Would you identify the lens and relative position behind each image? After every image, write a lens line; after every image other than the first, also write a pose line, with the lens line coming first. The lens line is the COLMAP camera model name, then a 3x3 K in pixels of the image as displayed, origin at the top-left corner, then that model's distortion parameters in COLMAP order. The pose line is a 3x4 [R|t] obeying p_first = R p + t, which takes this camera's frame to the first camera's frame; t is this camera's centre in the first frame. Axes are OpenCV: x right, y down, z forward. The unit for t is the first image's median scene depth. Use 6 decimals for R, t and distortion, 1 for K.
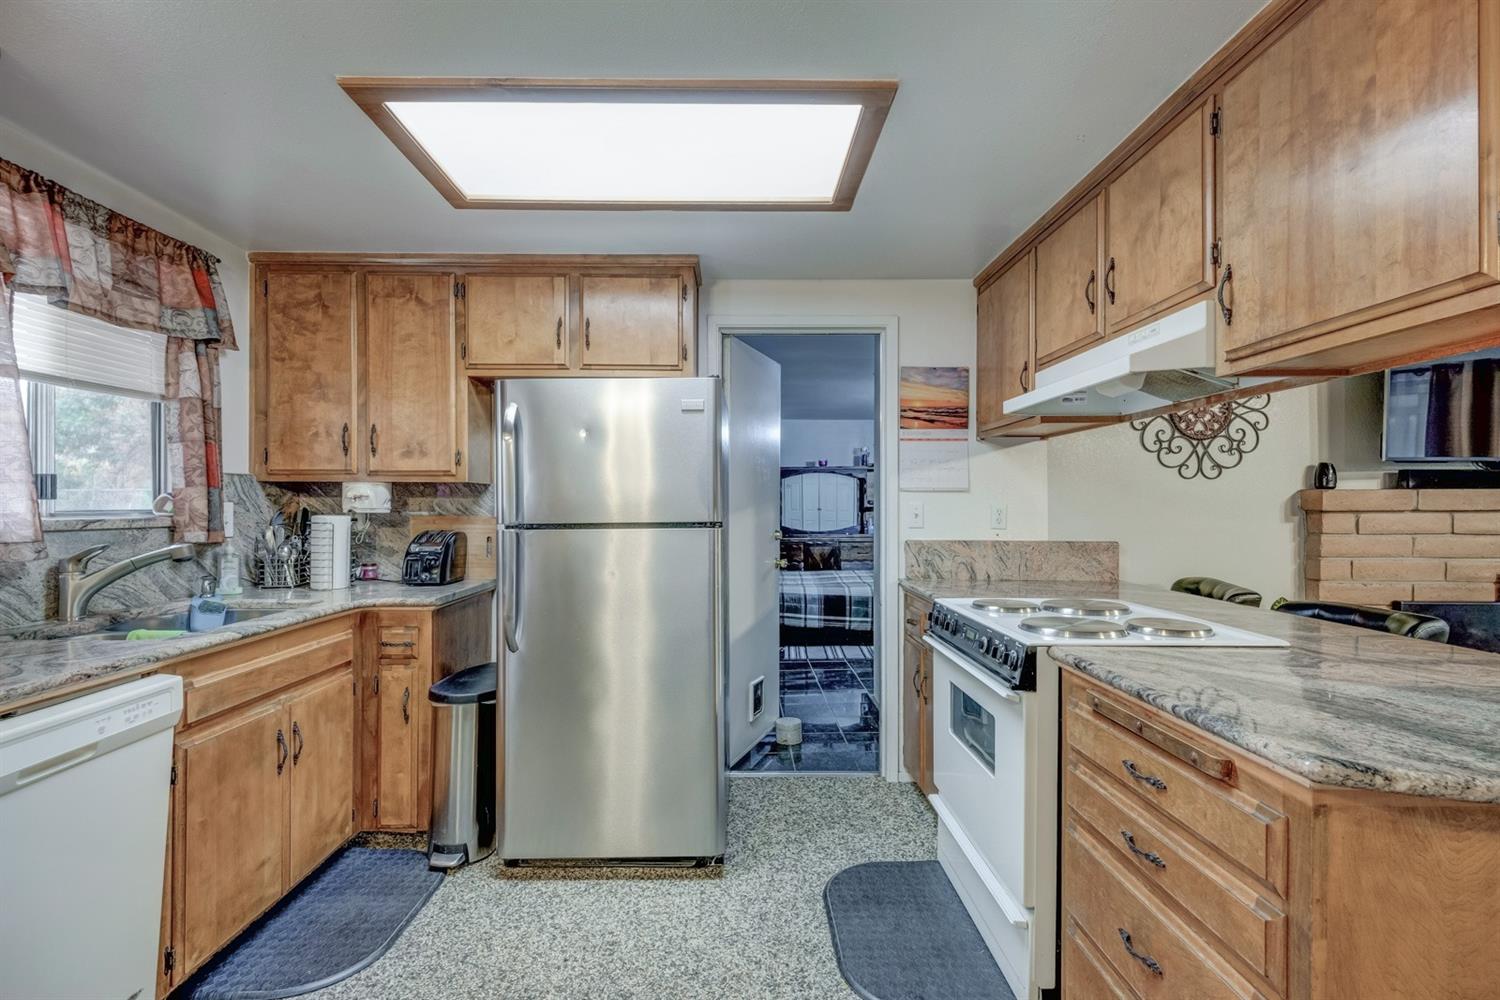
lens RADIAL K [[715.2, 0, 738.8], [0, 715.2, 505.2], [0, 0, 1]] dist [0.010270, -0.003560]
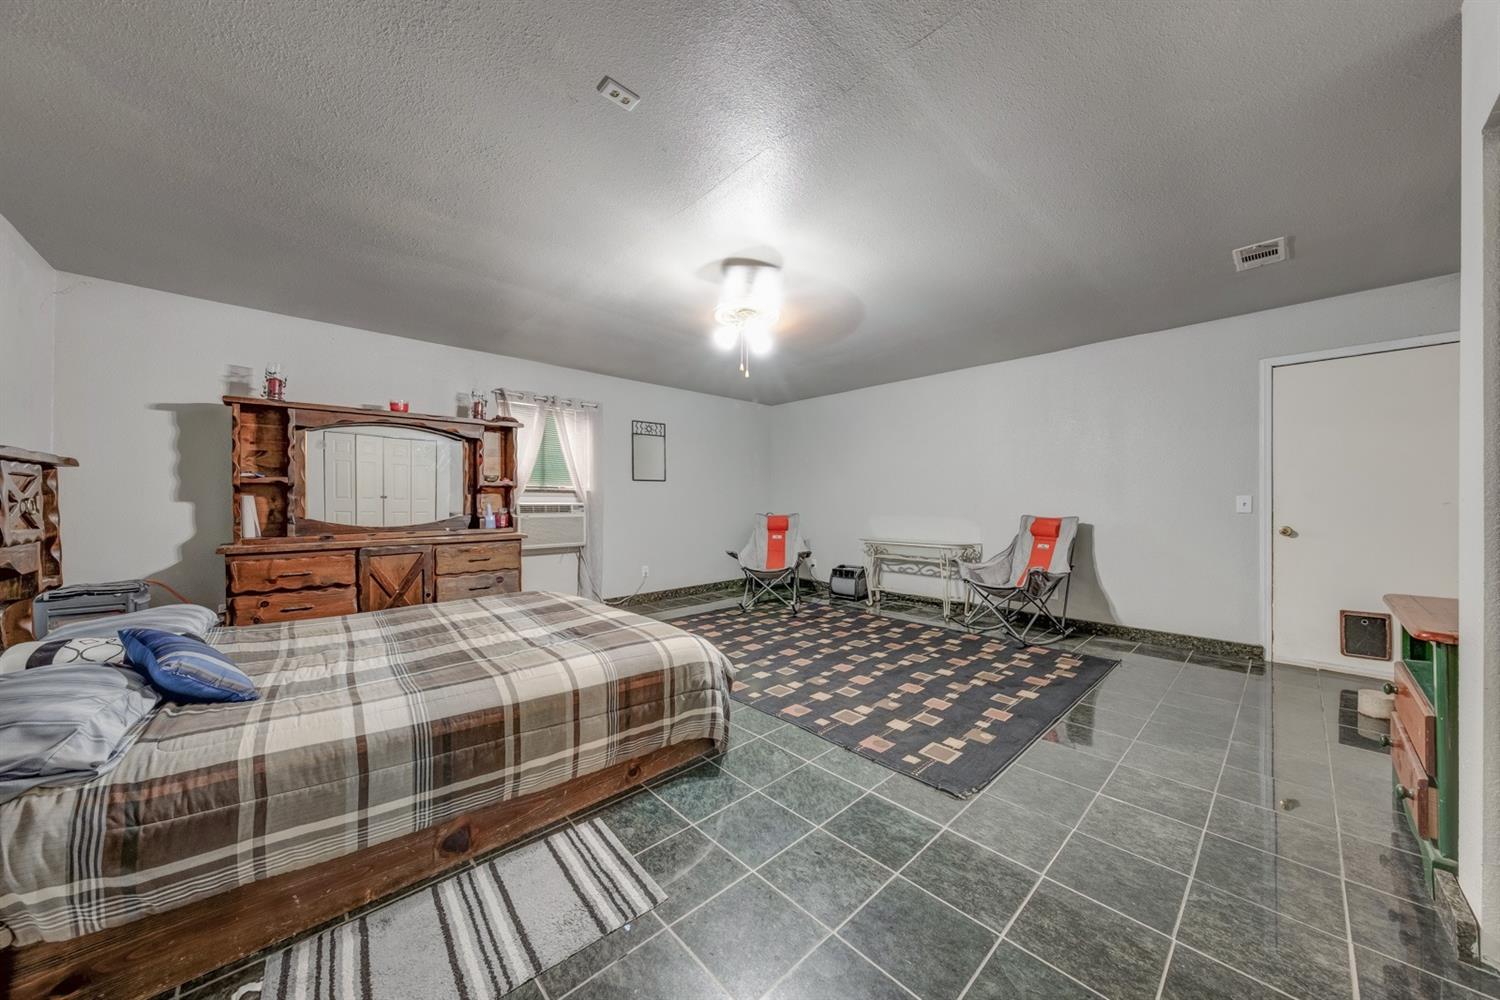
lens RADIAL K [[515.8, 0, 746.6], [0, 515.8, 502.2], [0, 0, 1]] dist [-0.003243, 0.000528]
pose [[0.741446, -0.001492, 0.671010, 0.179356], [0.003598, 0.999992, -0.001753, 0.069788], [-0.671002, 0.003715, 0.741446, 1.917659]]
